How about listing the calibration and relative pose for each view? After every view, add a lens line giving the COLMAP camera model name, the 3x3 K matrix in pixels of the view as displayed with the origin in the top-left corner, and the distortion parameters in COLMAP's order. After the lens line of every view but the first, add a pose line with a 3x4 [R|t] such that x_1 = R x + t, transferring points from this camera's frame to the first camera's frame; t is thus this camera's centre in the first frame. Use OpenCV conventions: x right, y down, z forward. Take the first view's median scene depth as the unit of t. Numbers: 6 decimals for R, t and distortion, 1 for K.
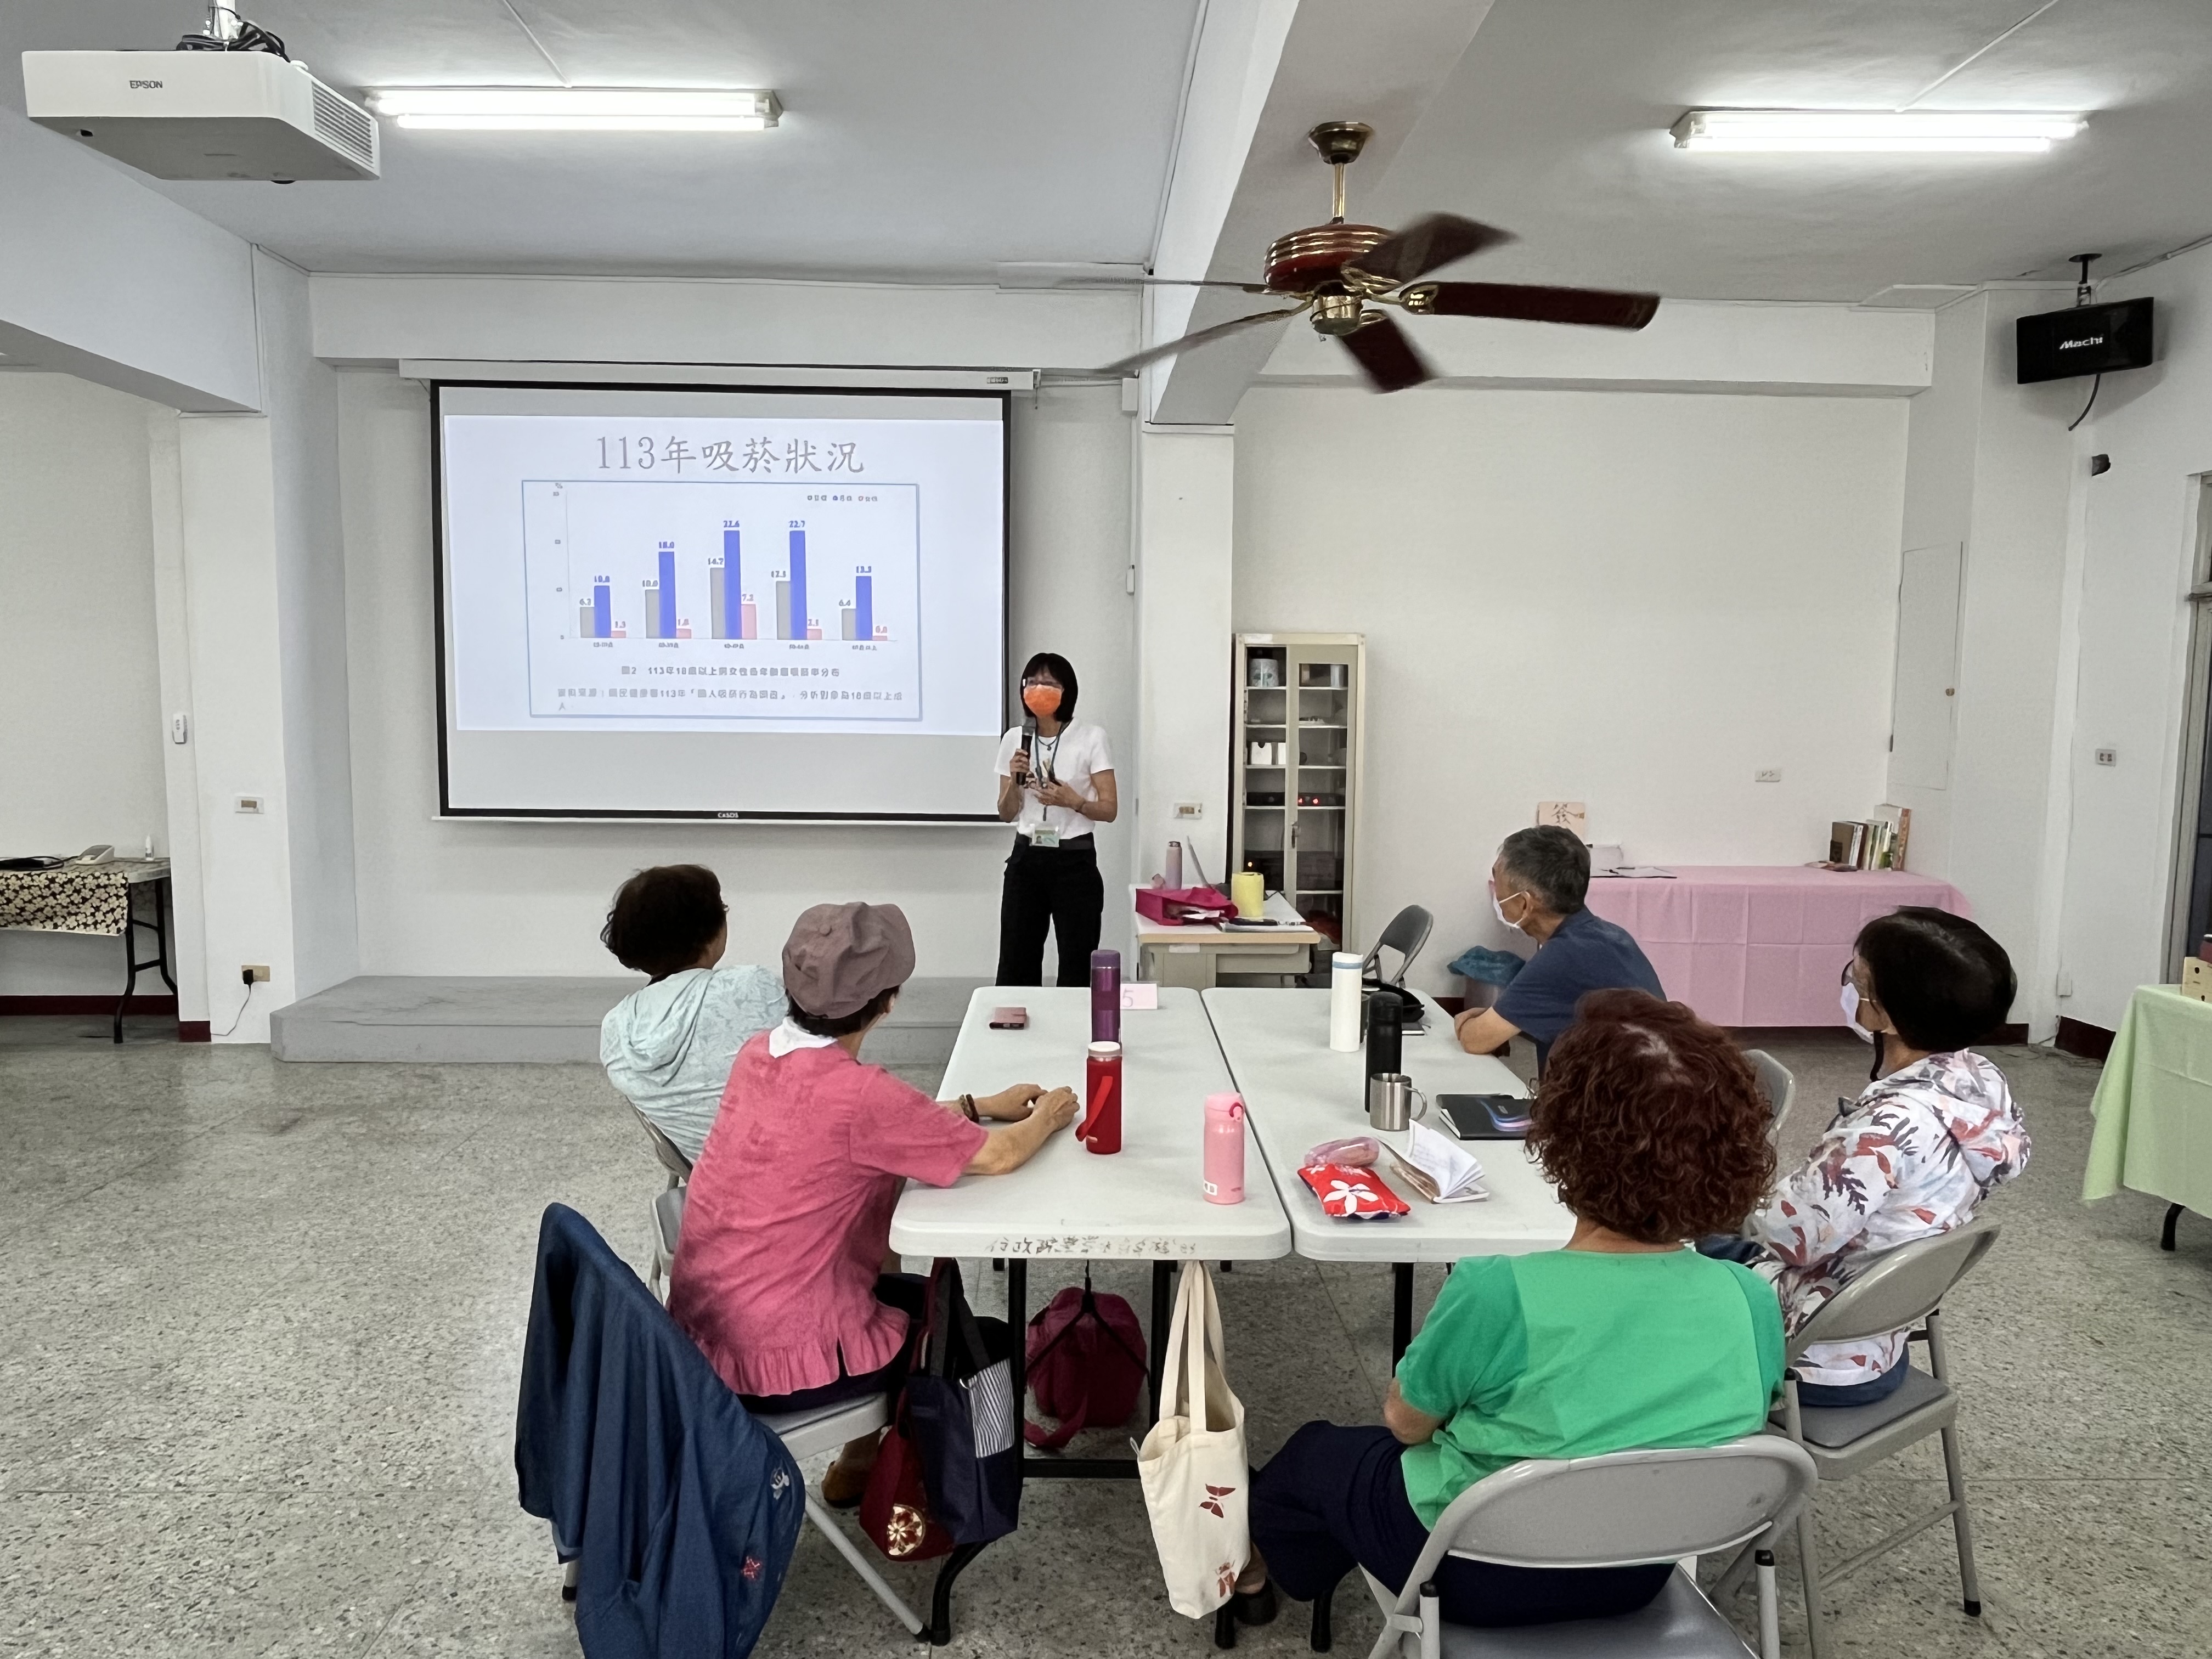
lens RADIAL K [[1427.1, 0, 1106.0], [0, 1427.1, 829.5], [0, 0, 1]] dist [-0.003384, -0.000941]
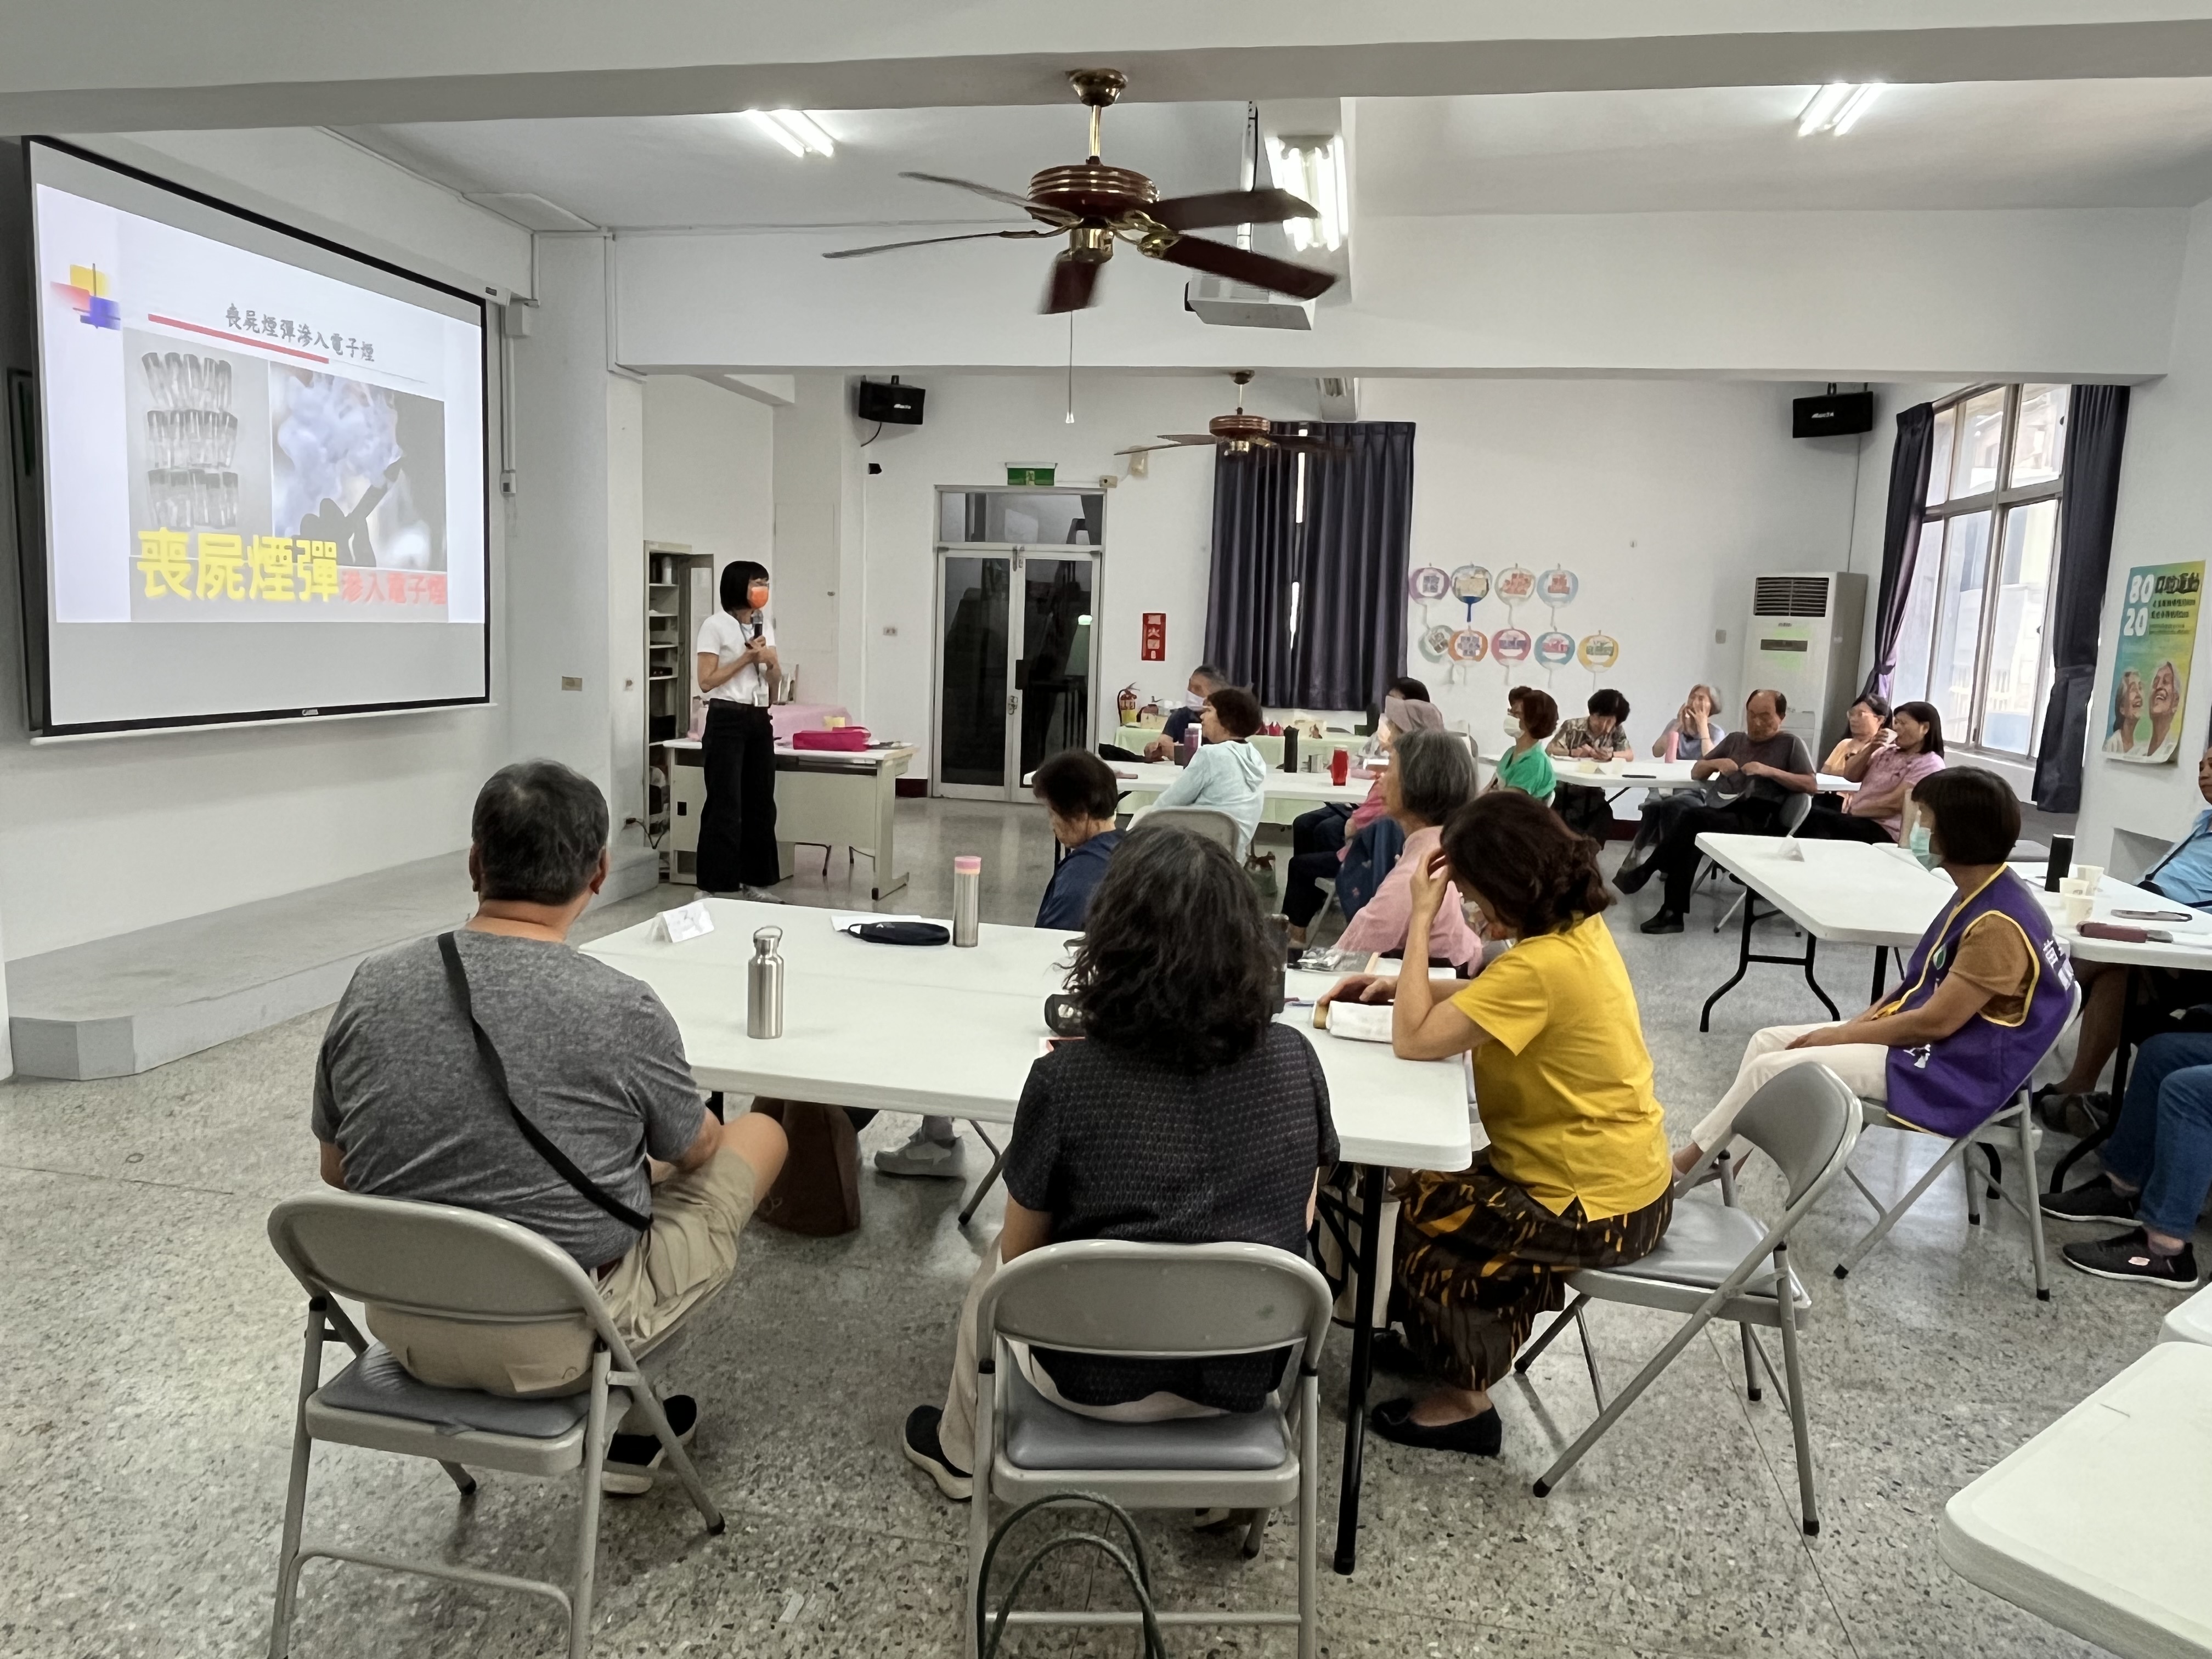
lens RADIAL K [[1494.1, 0, 1106.0], [0, 1494.1, 829.5], [0, 0, 1]] dist [-0.000878, -0.003445]
pose [[0.213559, -0.140212, 0.966816, -1.146253], [0.055654, 0.989786, 0.131250, -0.034889], [-0.975344, 0.025778, 0.219181, 0.307852]]
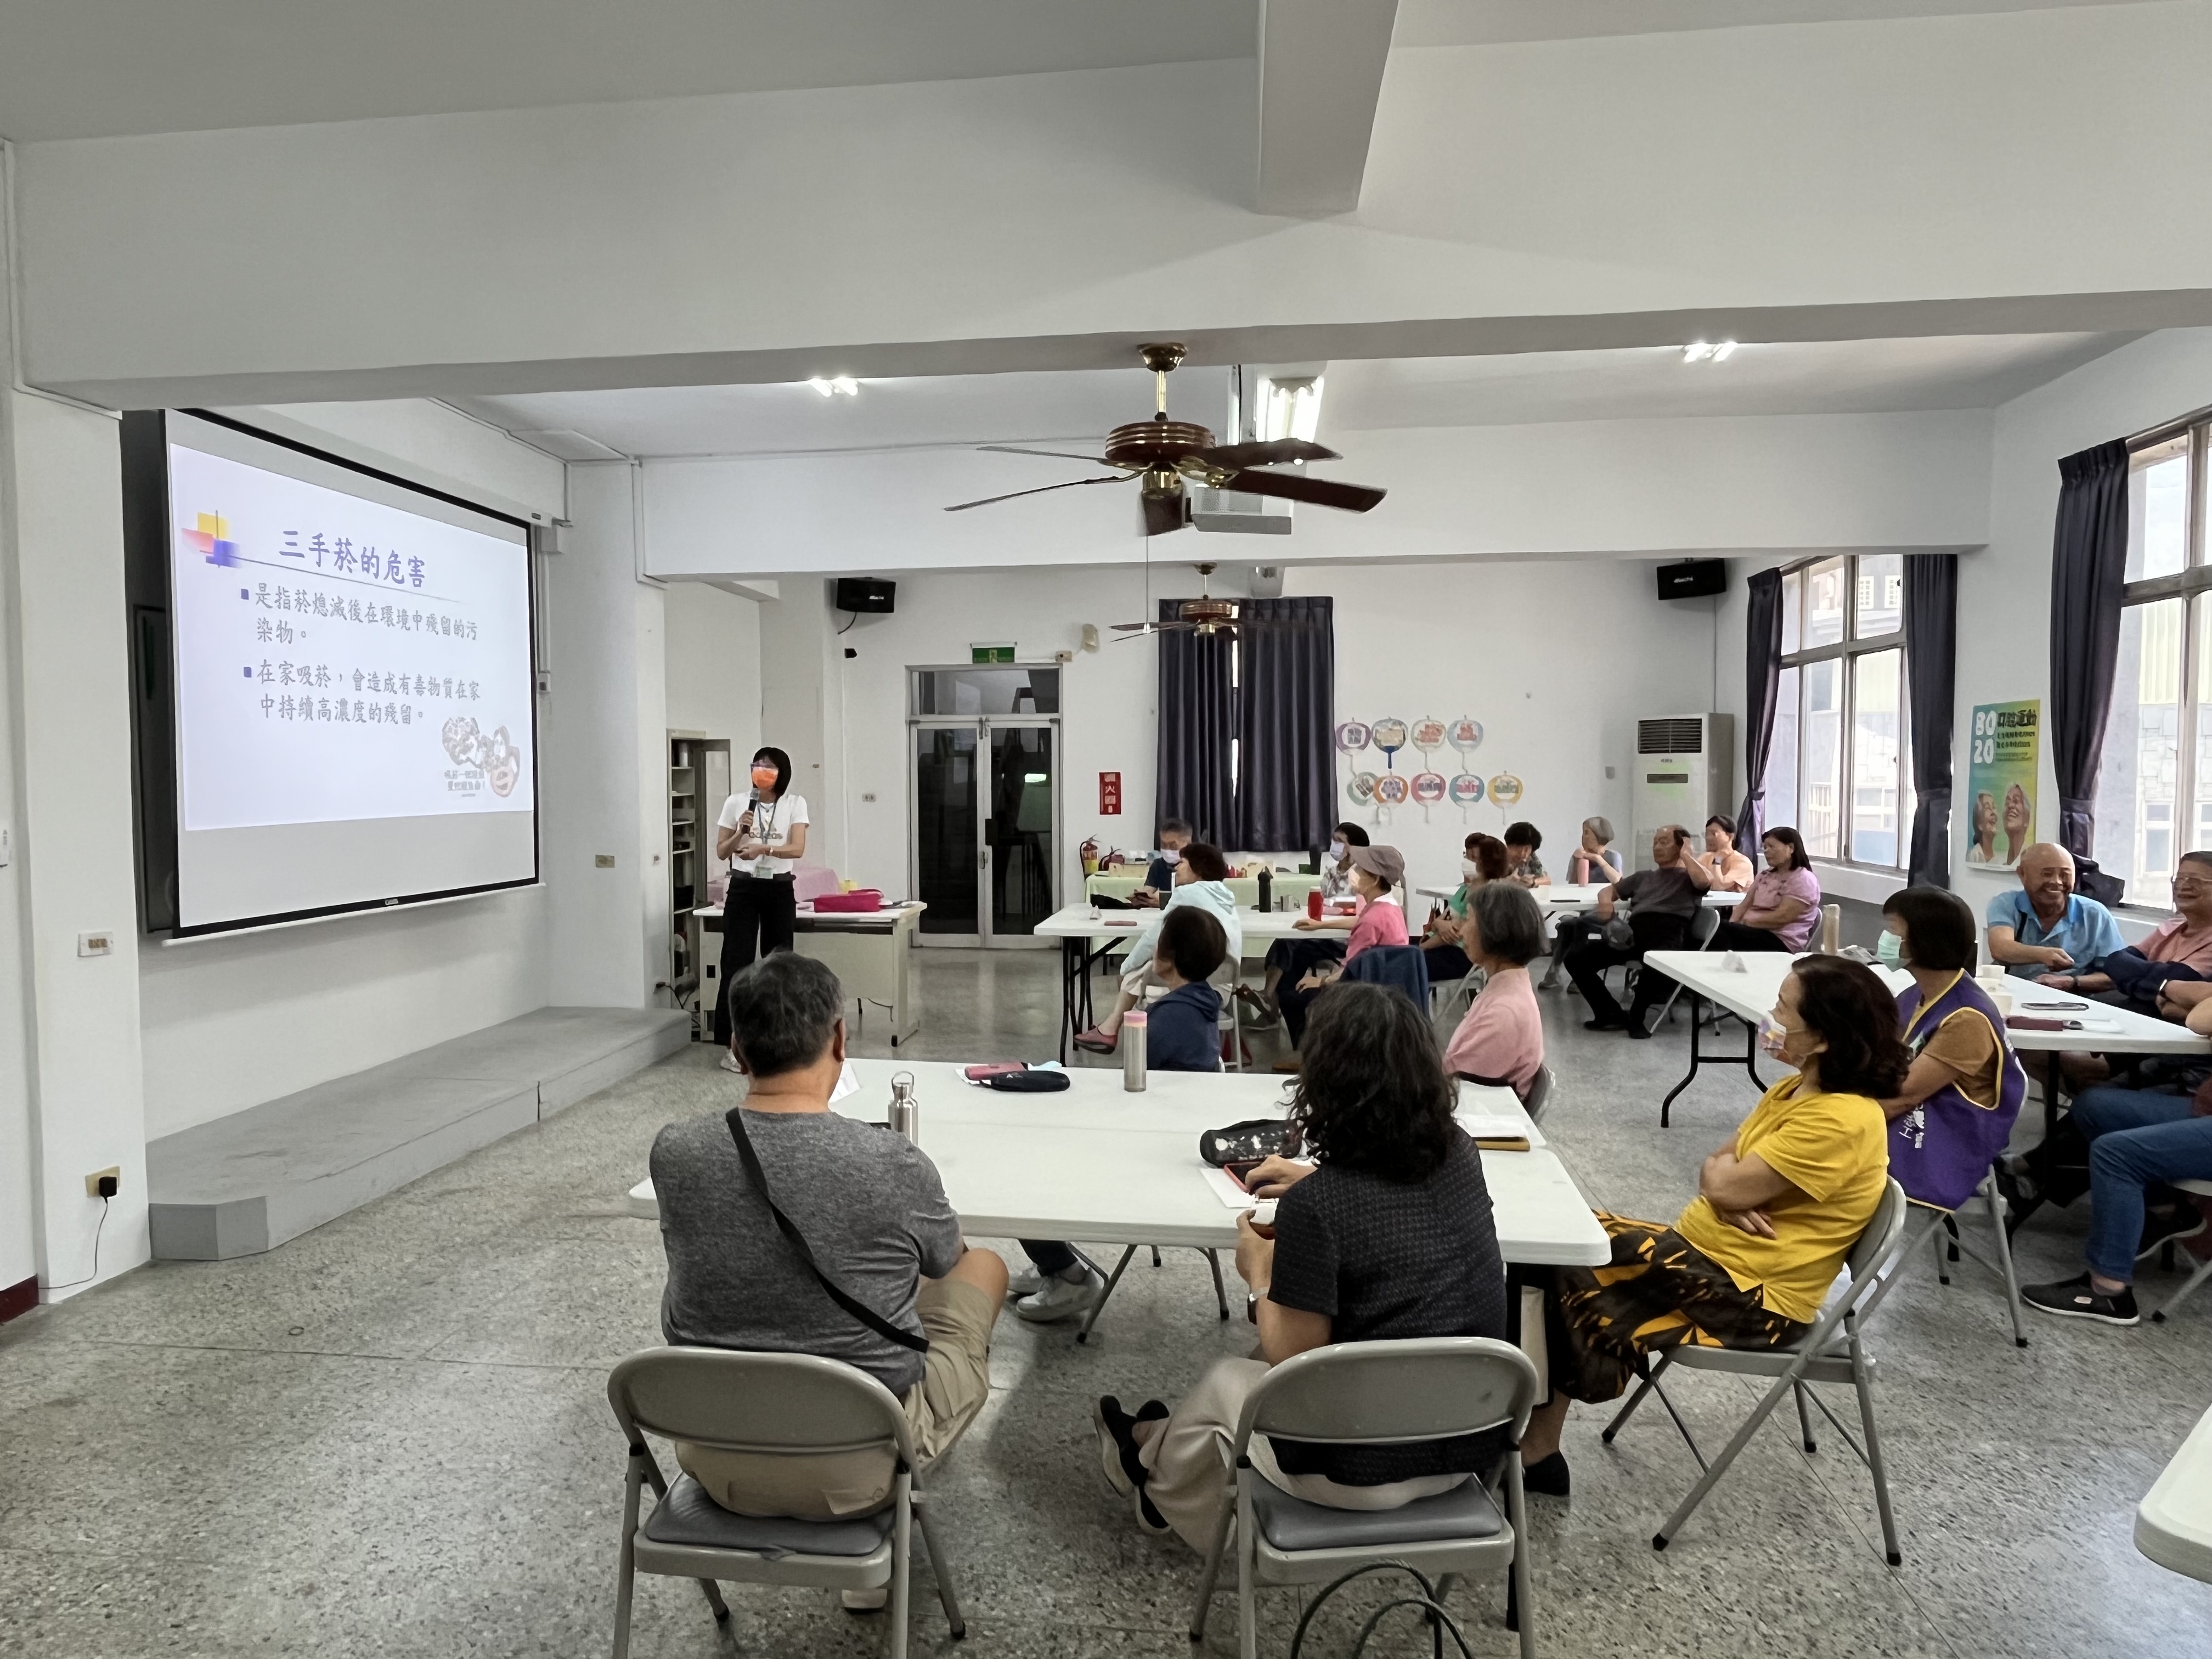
lens RADIAL K [[1381.2, 0, 1100.5], [0, 1381.2, 841.8], [0, 0, 1]] dist [-0.004937, 0.001549]
pose [[0.149646, -0.063620, 0.986691, -1.191946], [0.096491, 0.994104, 0.049464, -0.053800], [-0.984020, 0.087804, 0.154902, 0.375023]]
